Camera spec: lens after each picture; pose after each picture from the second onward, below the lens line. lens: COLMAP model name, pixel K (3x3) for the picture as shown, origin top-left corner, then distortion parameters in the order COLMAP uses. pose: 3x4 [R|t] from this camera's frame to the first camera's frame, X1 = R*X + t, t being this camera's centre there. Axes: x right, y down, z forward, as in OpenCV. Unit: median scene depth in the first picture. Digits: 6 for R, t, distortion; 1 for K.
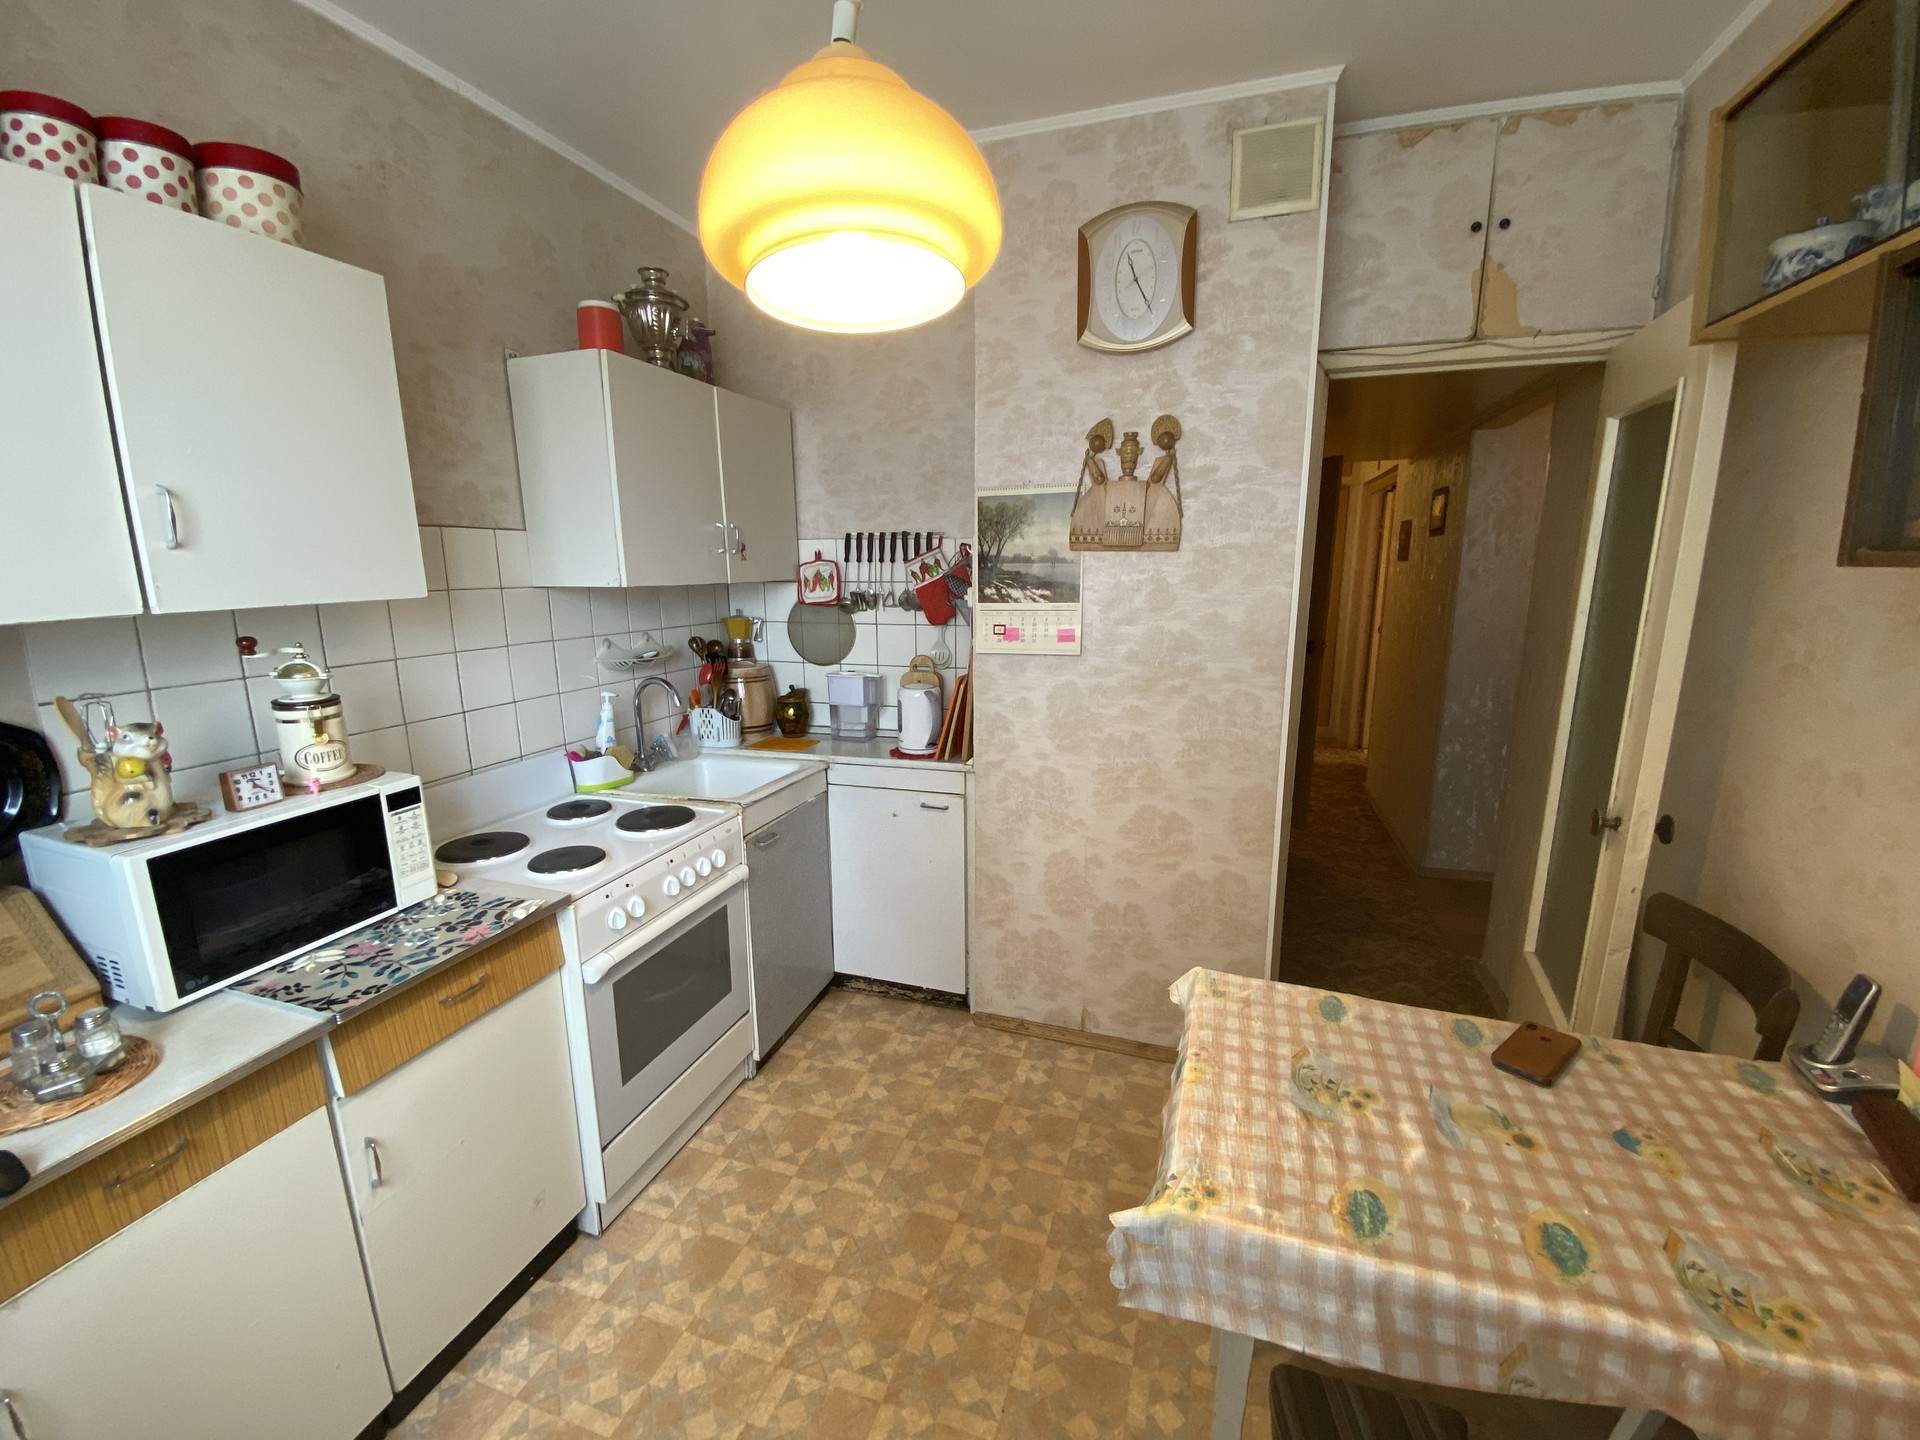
lens RADIAL K [[779.6, 0, 960.0], [0, 779.6, 720.0], [0, 0, 1]] dist [0.010685, -0.015645]
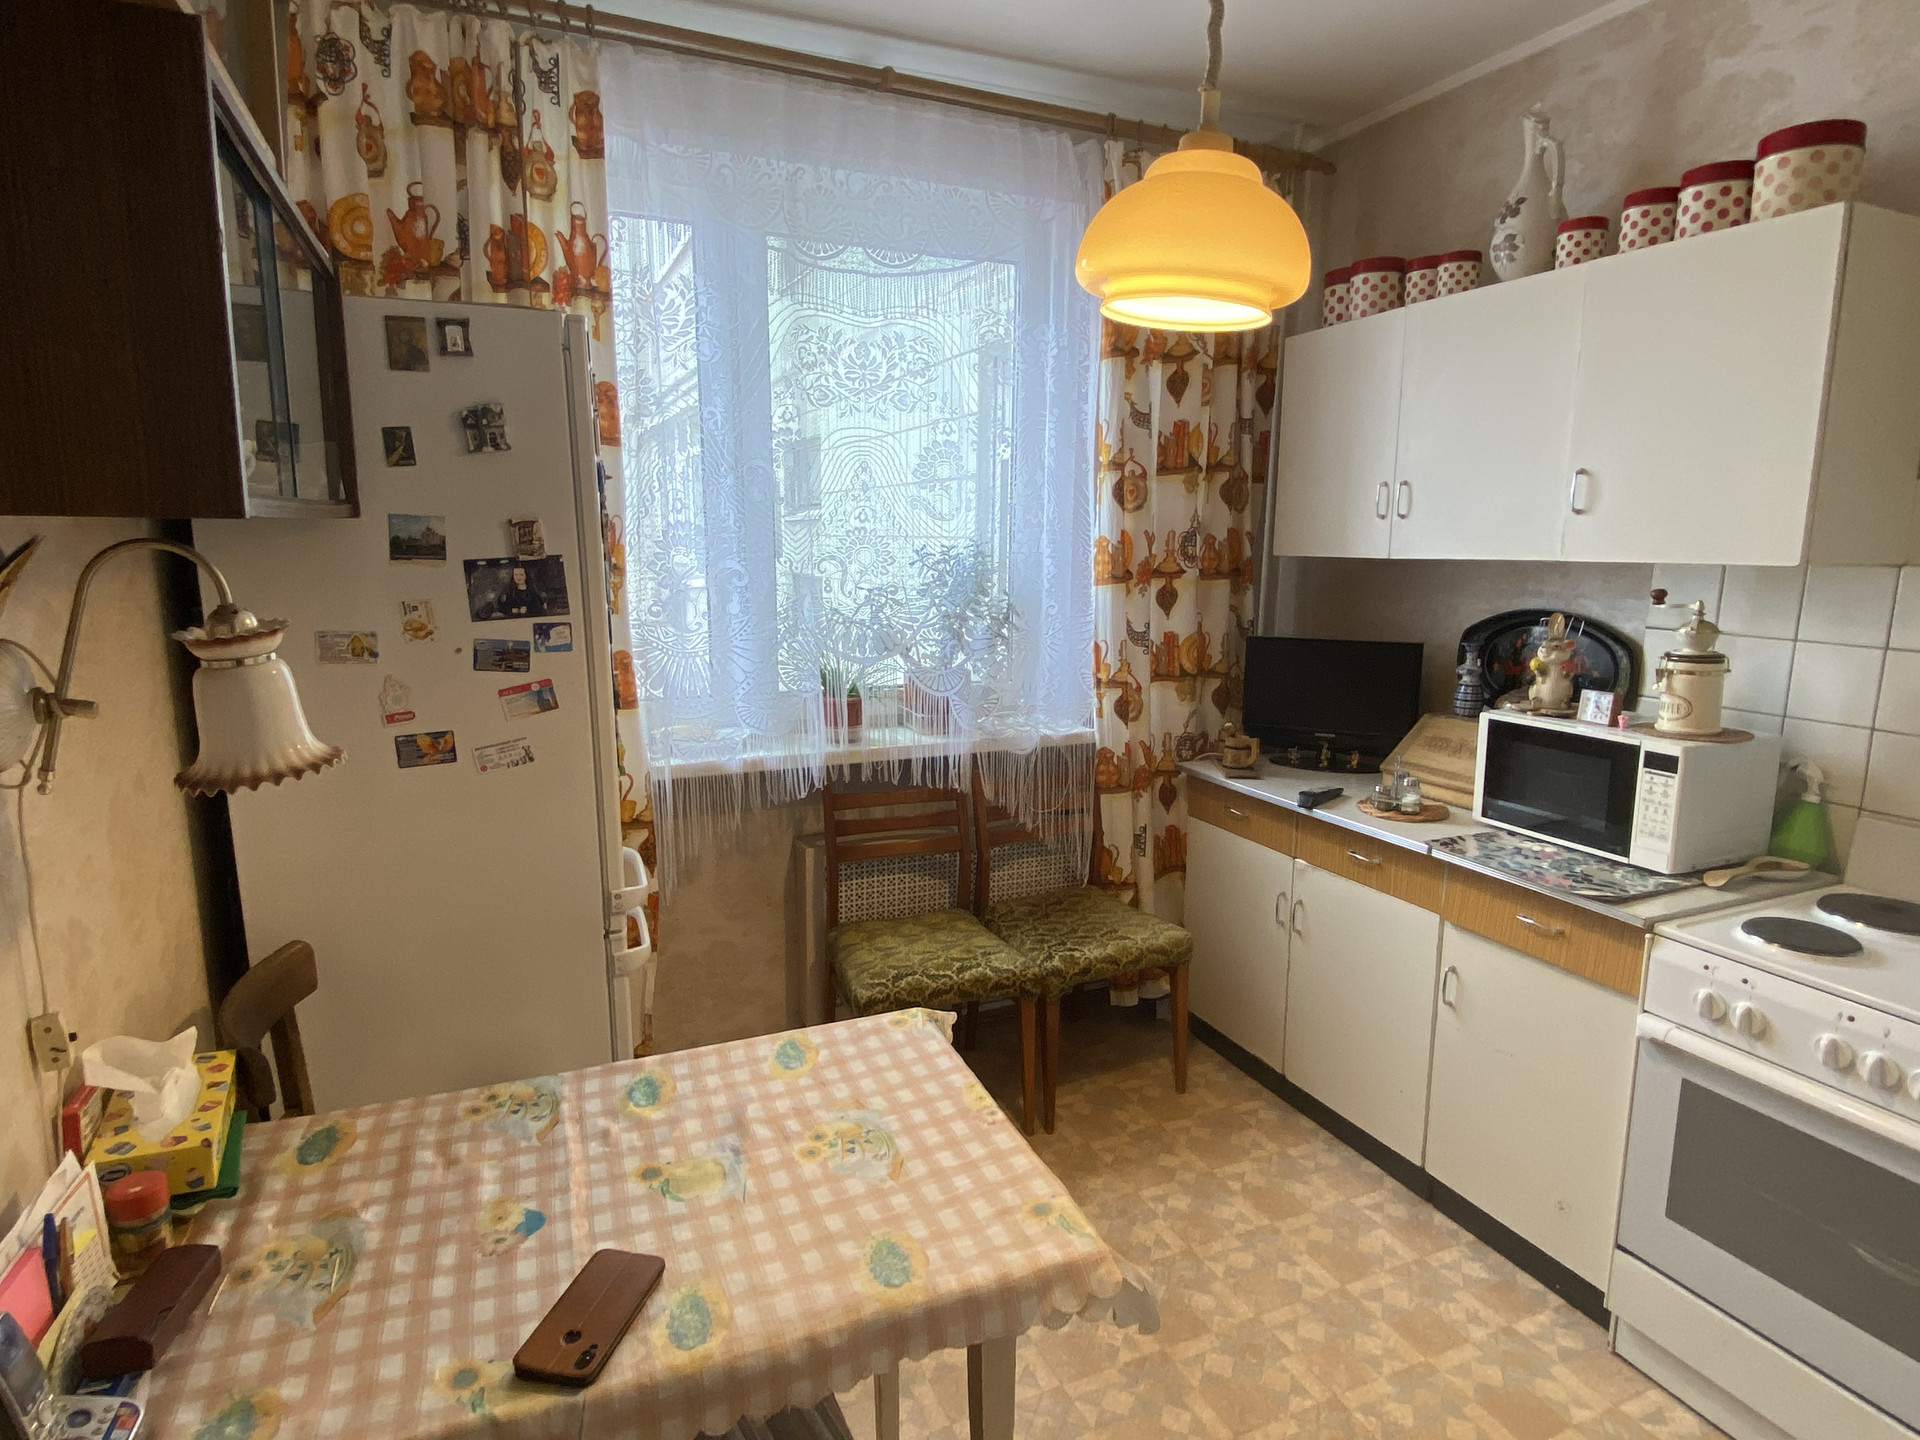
lens RADIAL K [[1067.7, 0, 960.0], [0, 1067.7, 720.0], [0, 0, 1]] dist [0.000576, -0.000385]
pose [[-0.741417, 0.117065, -0.660755, 1.014553], [-0.137415, 0.937313, 0.320252, -0.316114], [0.656824, 0.328238, -0.678853, 1.586393]]
